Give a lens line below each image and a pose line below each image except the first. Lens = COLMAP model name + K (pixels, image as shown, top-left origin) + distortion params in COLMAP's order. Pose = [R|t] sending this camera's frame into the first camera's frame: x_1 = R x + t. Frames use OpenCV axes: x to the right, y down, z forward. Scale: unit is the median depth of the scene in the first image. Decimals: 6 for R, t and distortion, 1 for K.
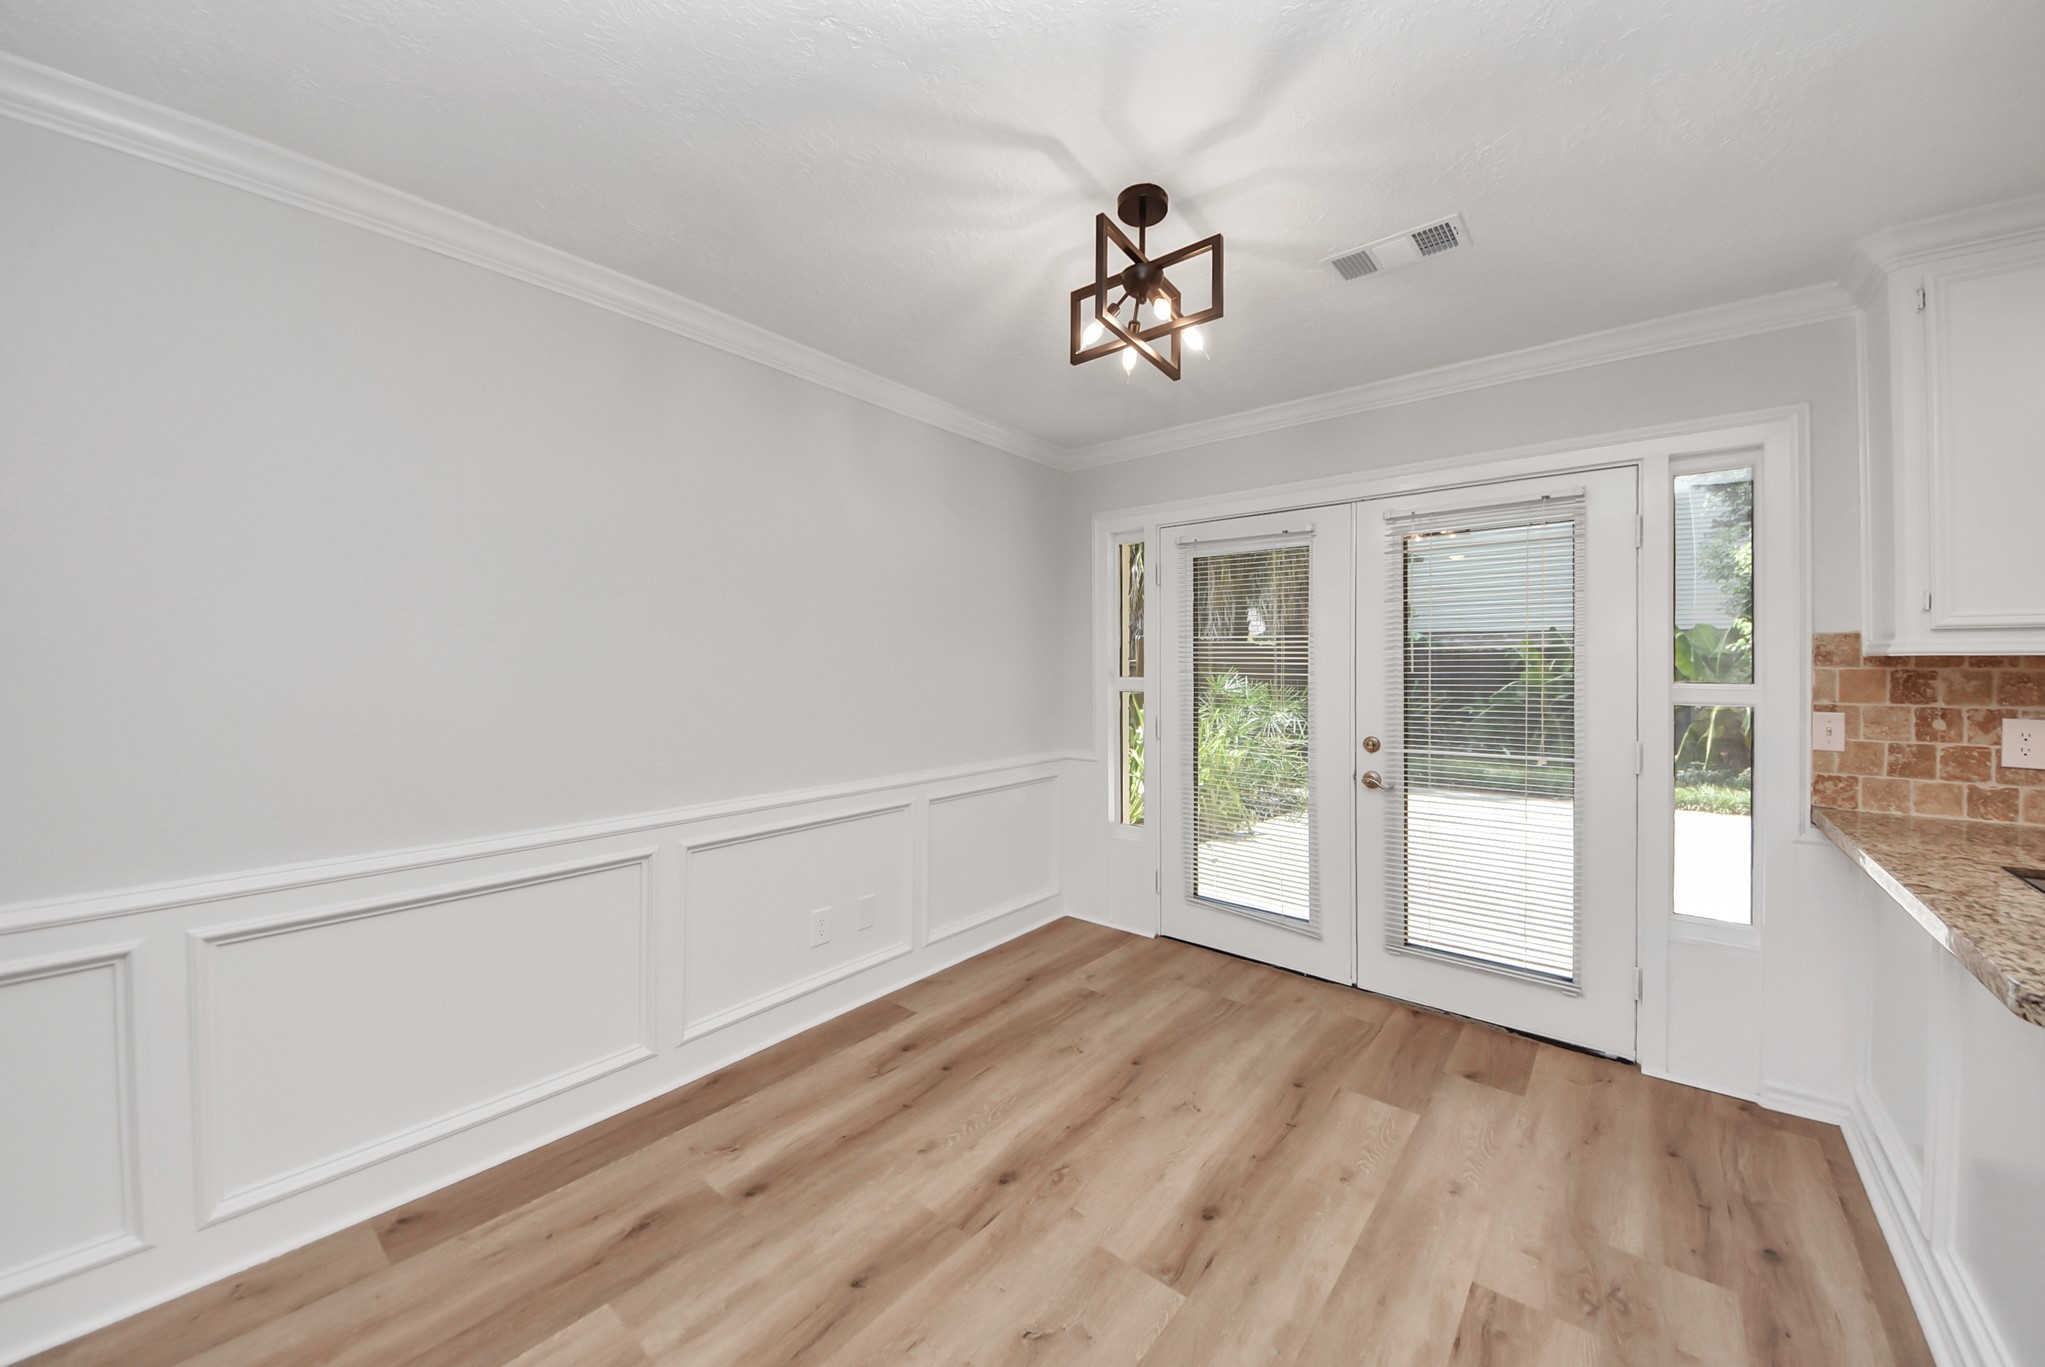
lens RADIAL K [[748.0, 0, 1035.3], [0, 748.0, 661.5], [0, 0, 1]] dist [-0.000203, -0.008441]
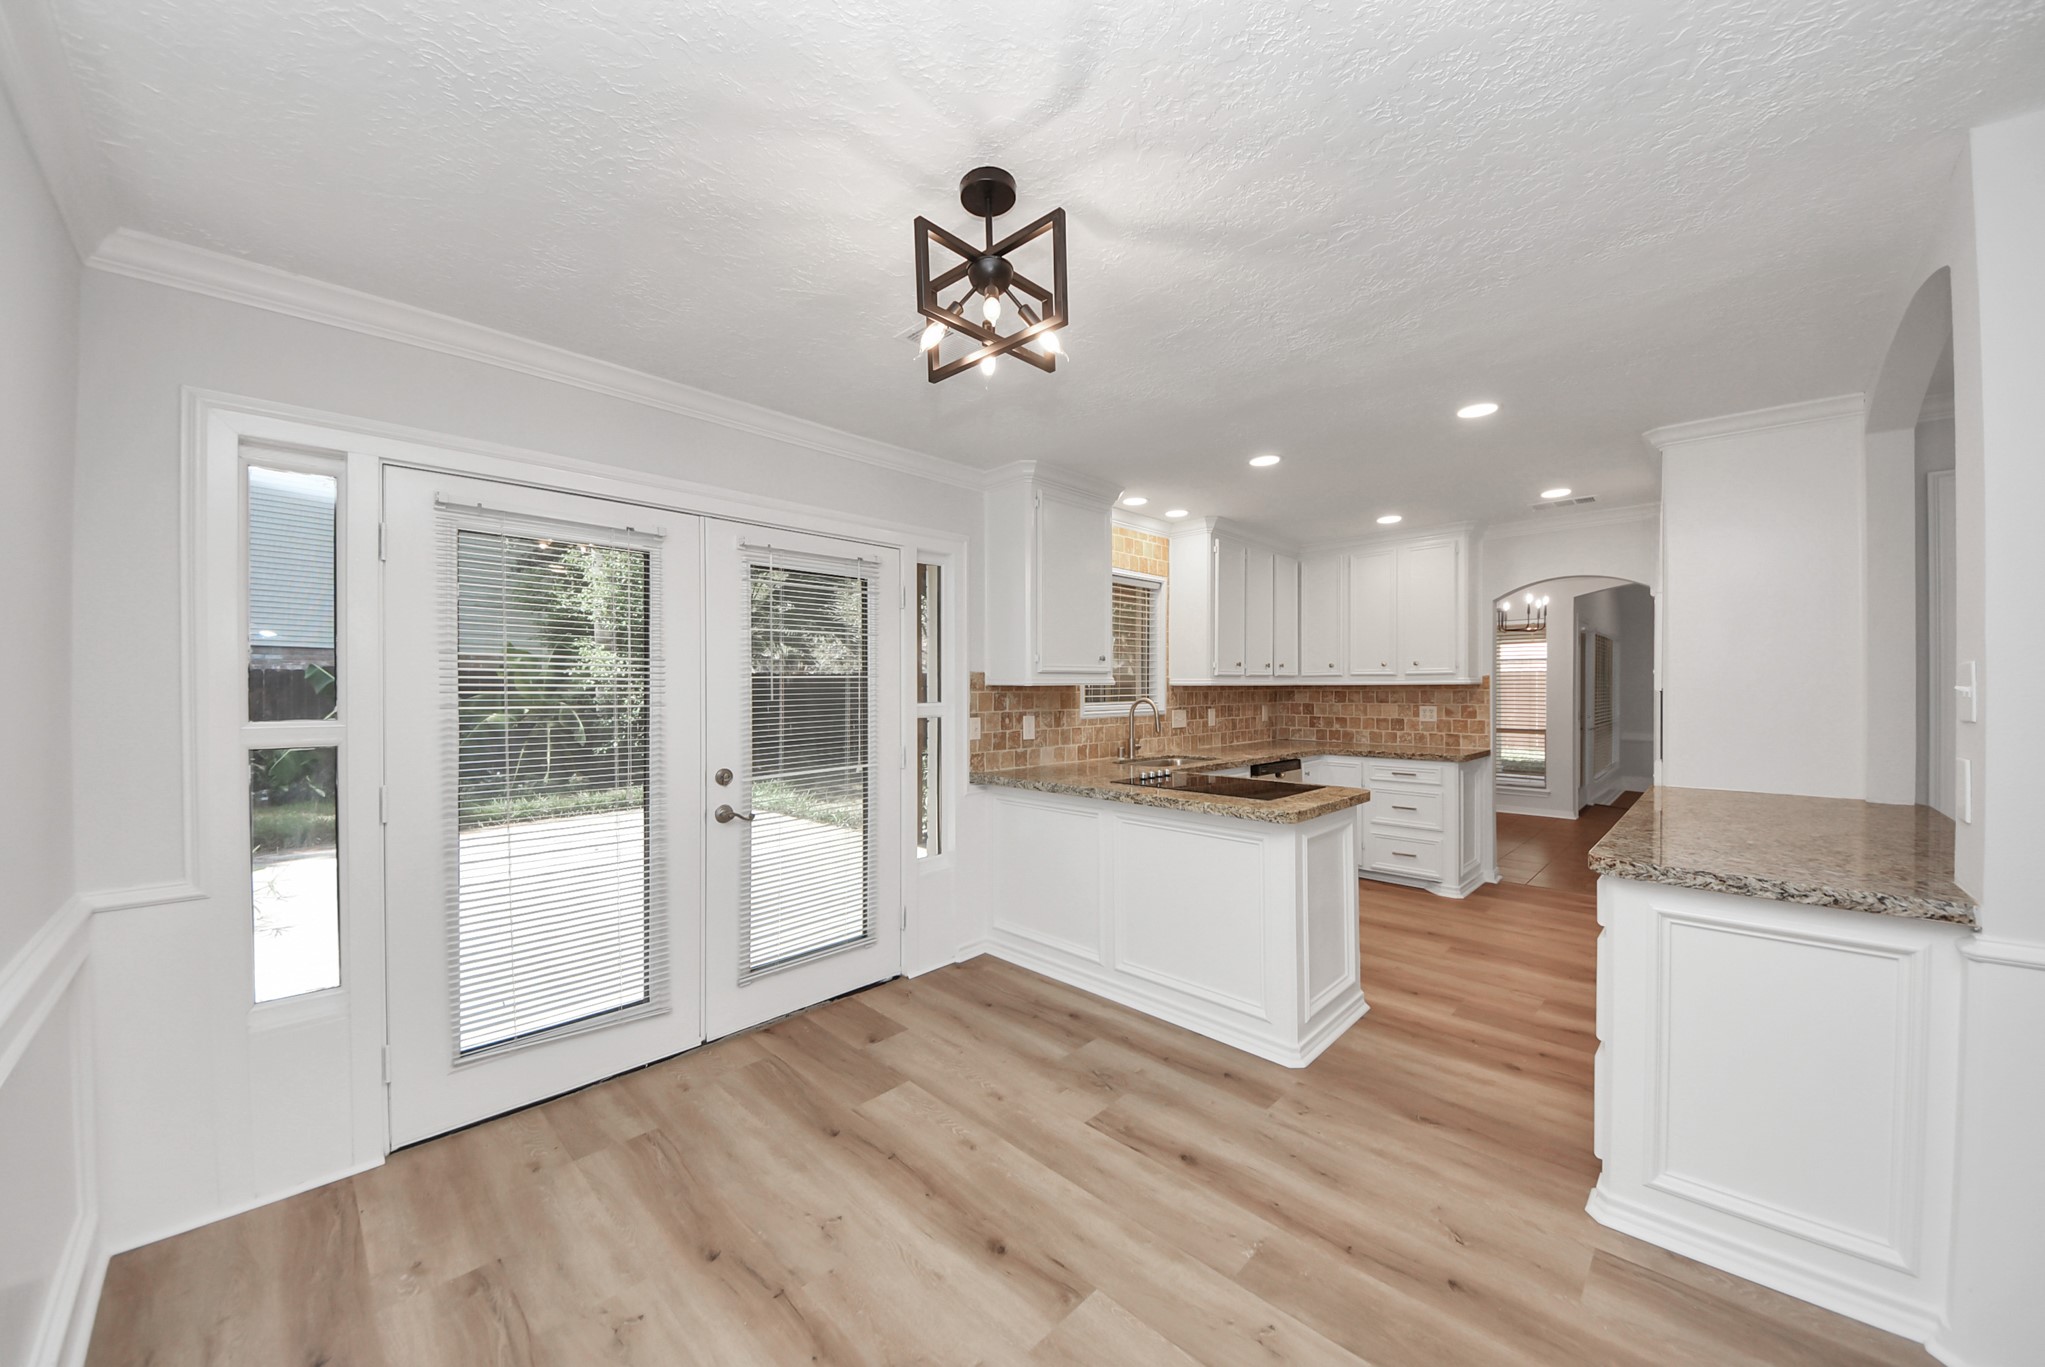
lens RADIAL K [[728.0, 0, 1040.5], [0, 728.0, 688.2], [0, 0, 1]] dist [0.042335, -0.029913]
pose [[0.068287, -0.011490, 0.997600, -0.632297], [-0.002717, 0.999928, 0.011703, -0.021238], [-0.997662, -0.003510, 0.068251, 0.742254]]
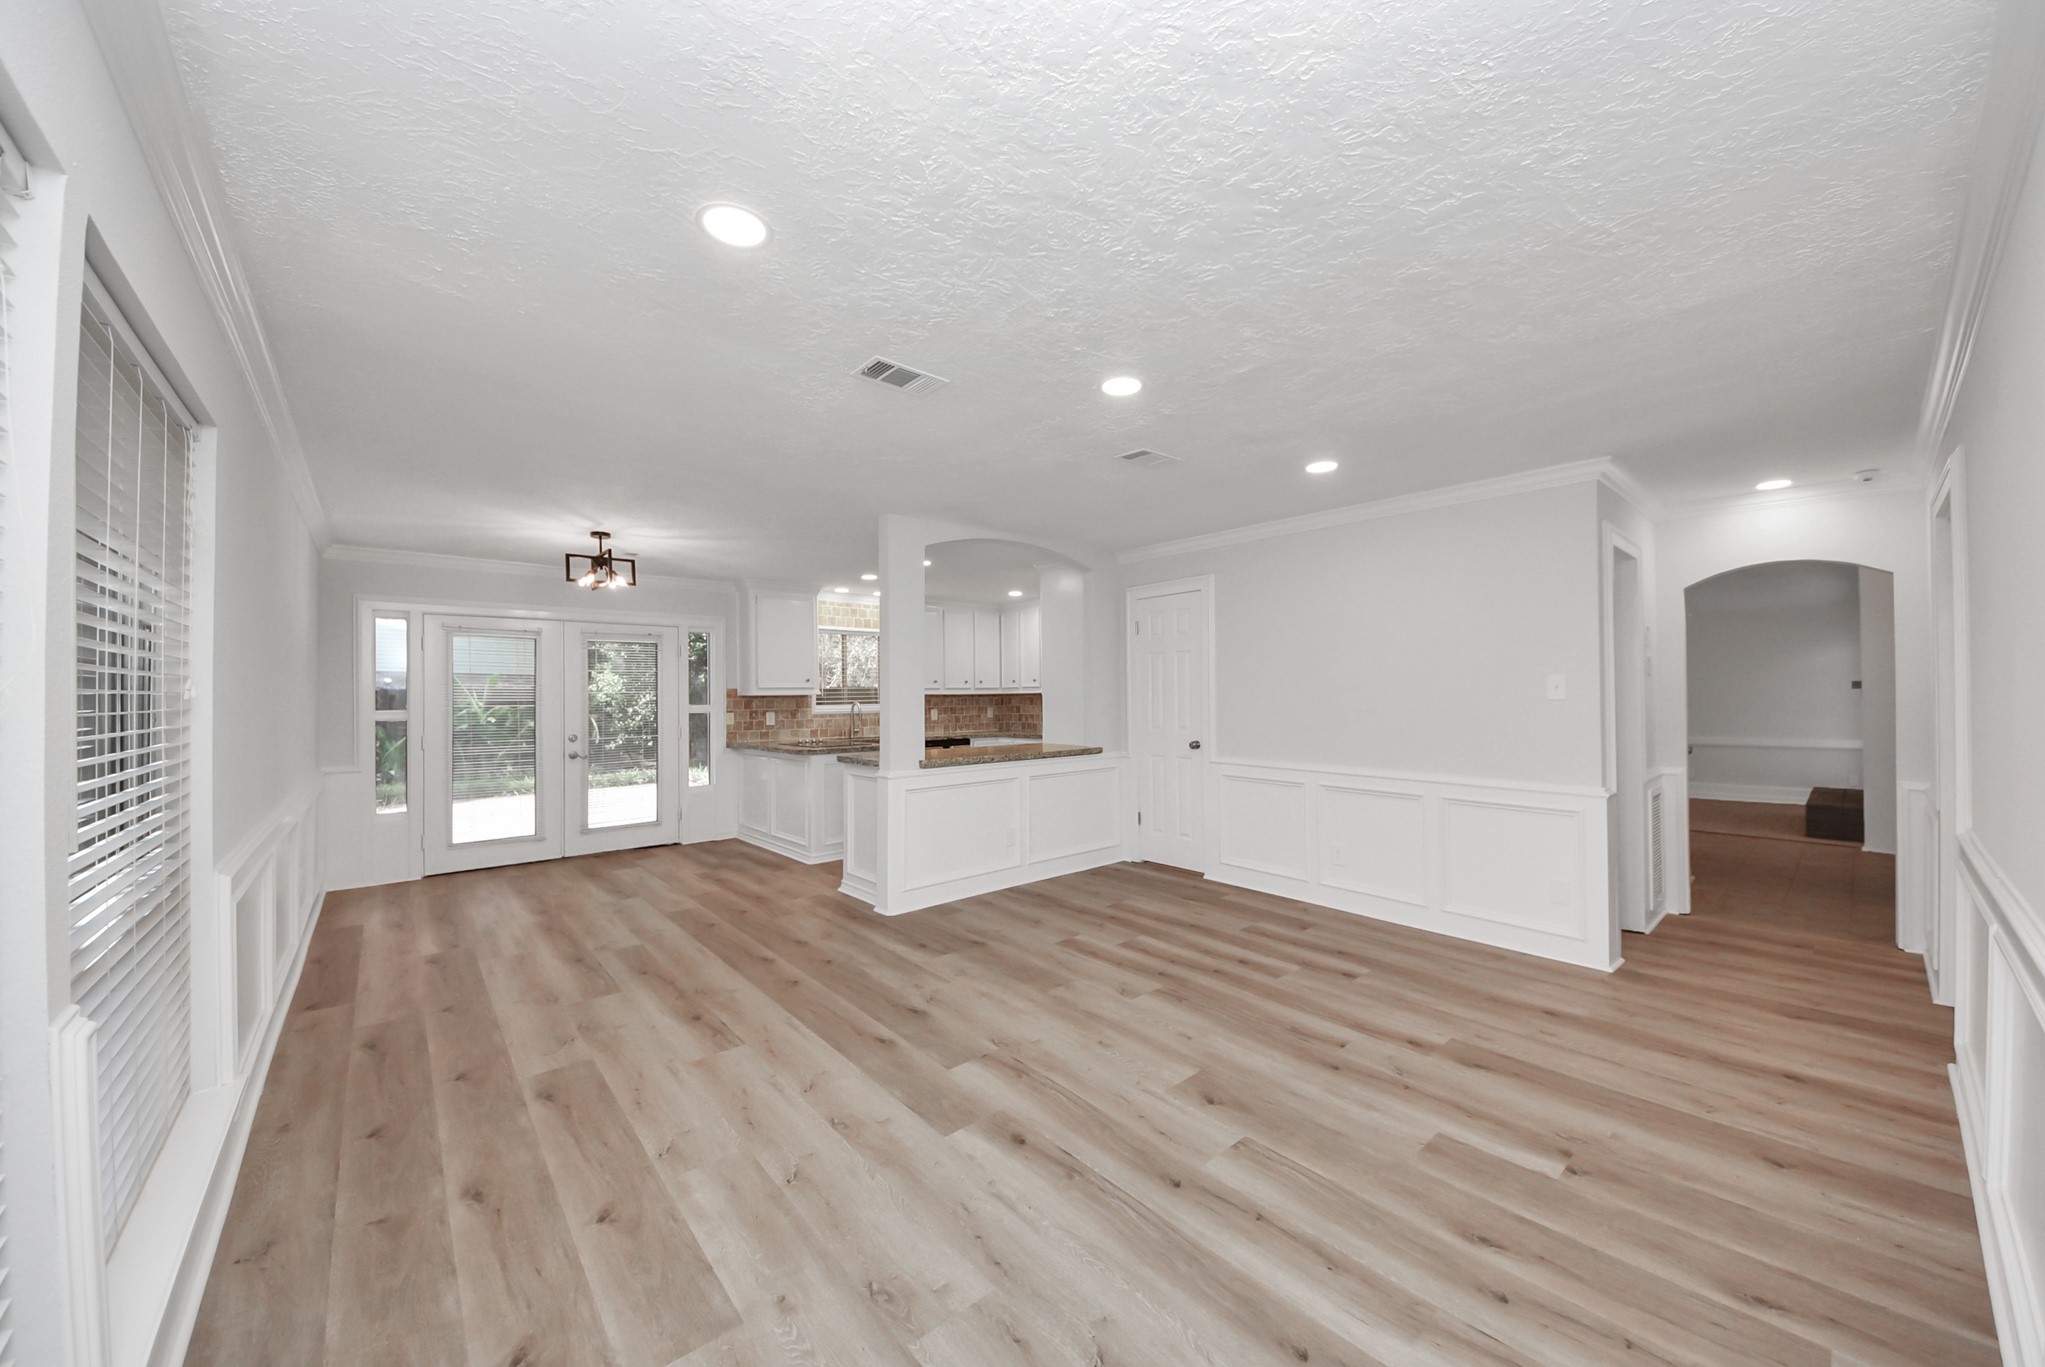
lens RADIAL K [[728.0, 0, 1040.5], [0, 728.0, 688.2], [0, 0, 1]] dist [0.042335, -0.029913]
pose [[0.145734, 0.000876, 0.989323, -1.968818], [0.006503, 0.999977, -0.001844, -0.026252], [-0.989303, 0.006702, 0.145725, -0.845866]]
